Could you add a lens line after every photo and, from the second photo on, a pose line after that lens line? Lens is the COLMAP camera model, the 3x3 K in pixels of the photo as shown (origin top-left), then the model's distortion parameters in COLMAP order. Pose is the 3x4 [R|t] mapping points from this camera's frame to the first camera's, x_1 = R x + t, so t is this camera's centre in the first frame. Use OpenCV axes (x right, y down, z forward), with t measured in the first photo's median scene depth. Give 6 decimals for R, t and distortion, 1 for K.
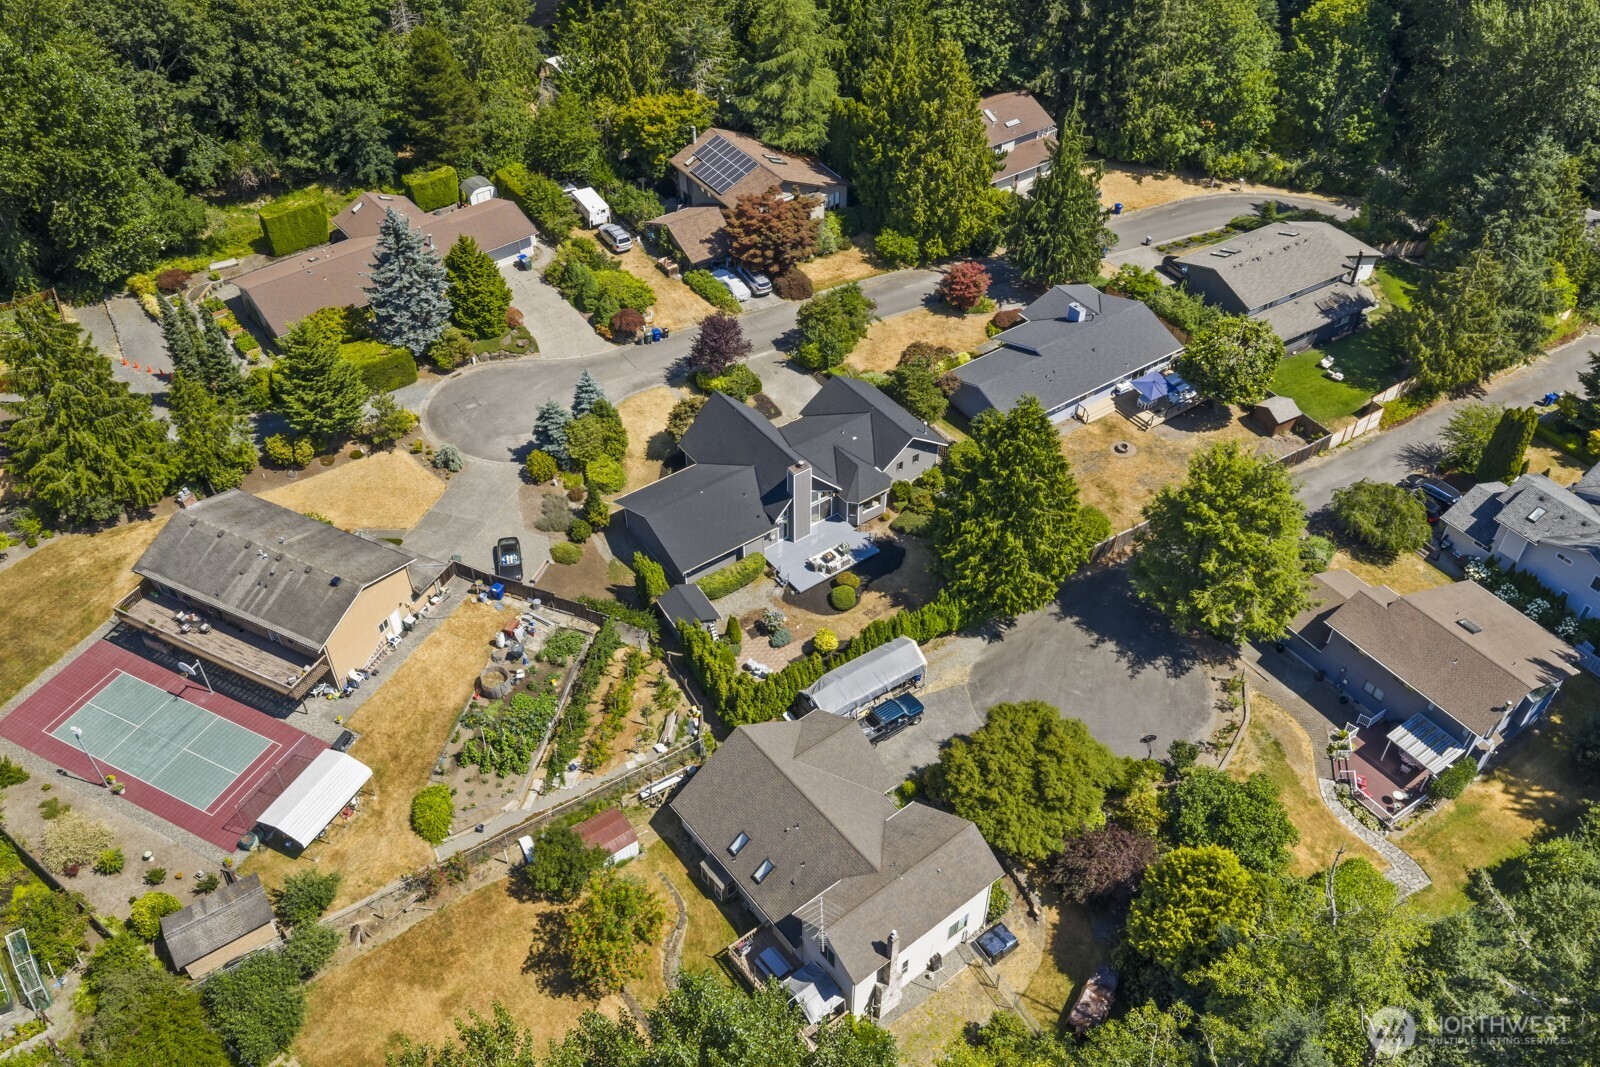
lens RADIAL K [[1318.7, 0, 800.0], [0, 1318.7, 533.5], [0, 0, 1]] dist [-0.000269, -0.002320]
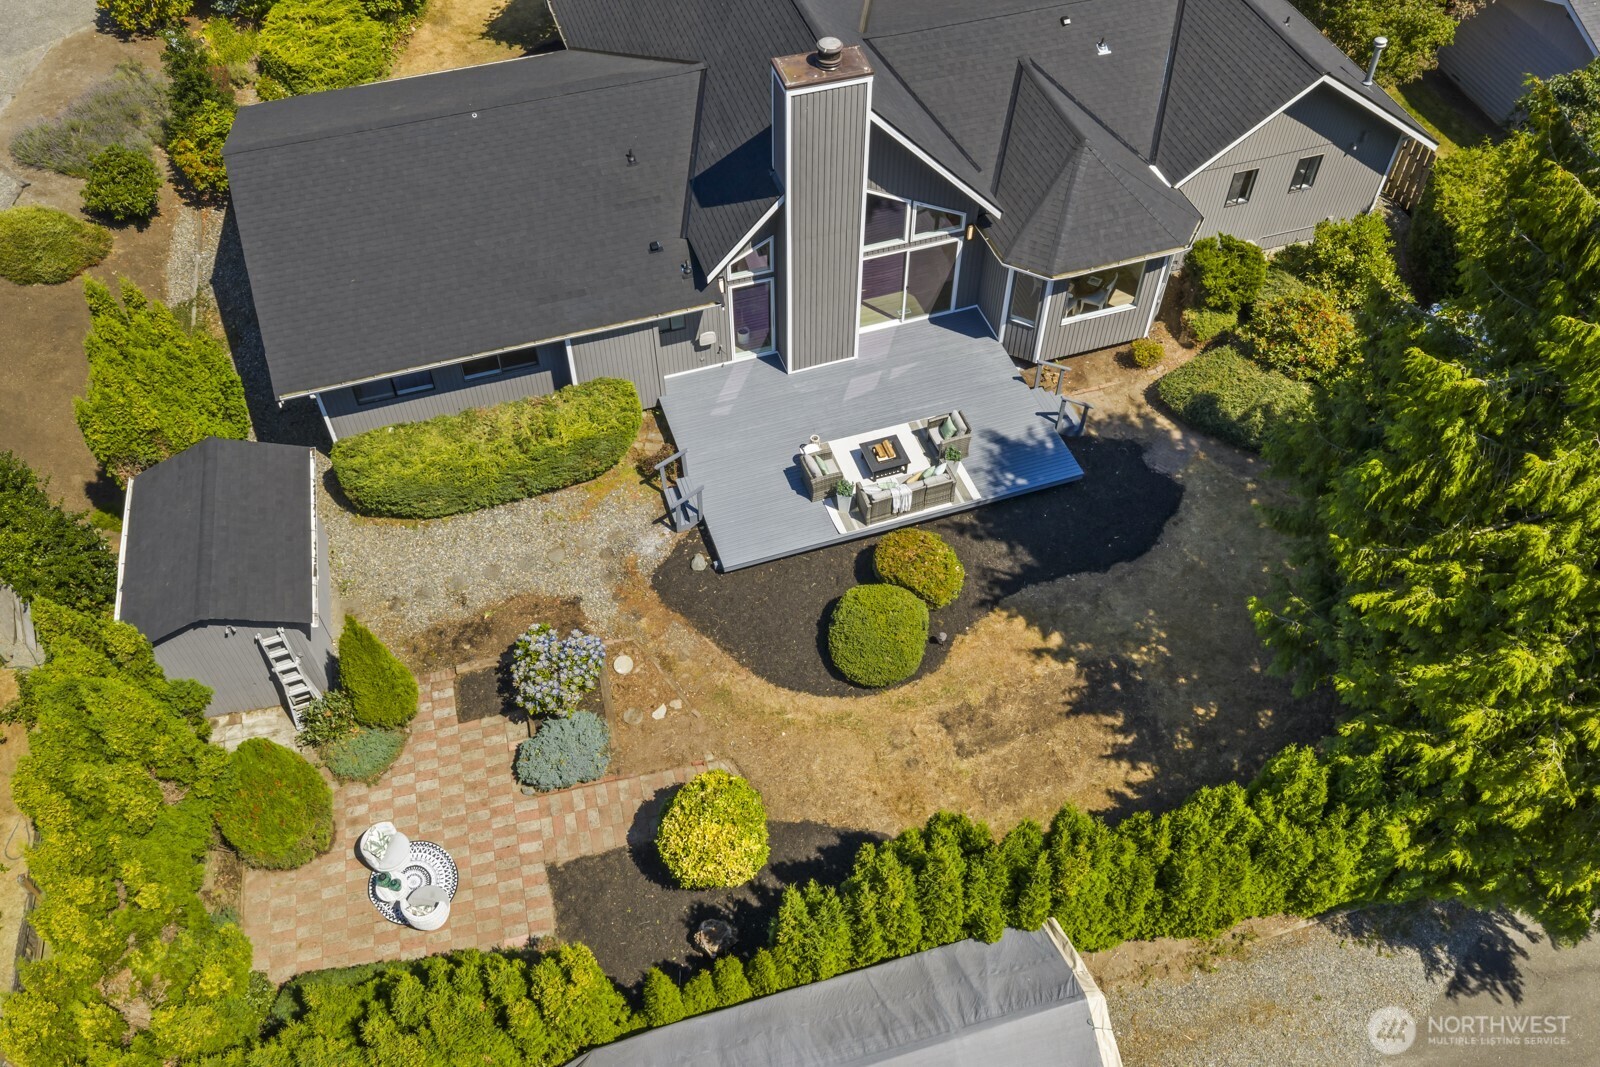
lens RADIAL K [[1318.7, 0, 800.0], [0, 1318.7, 533.5], [0, 0, 1]] dist [-0.000269, -0.002320]
pose [[0.953396, 0.236400, -0.187485, 0.059207], [-0.207183, 0.964664, 0.162783, -0.006588], [0.219342, -0.116353, 0.968685, 0.739302]]
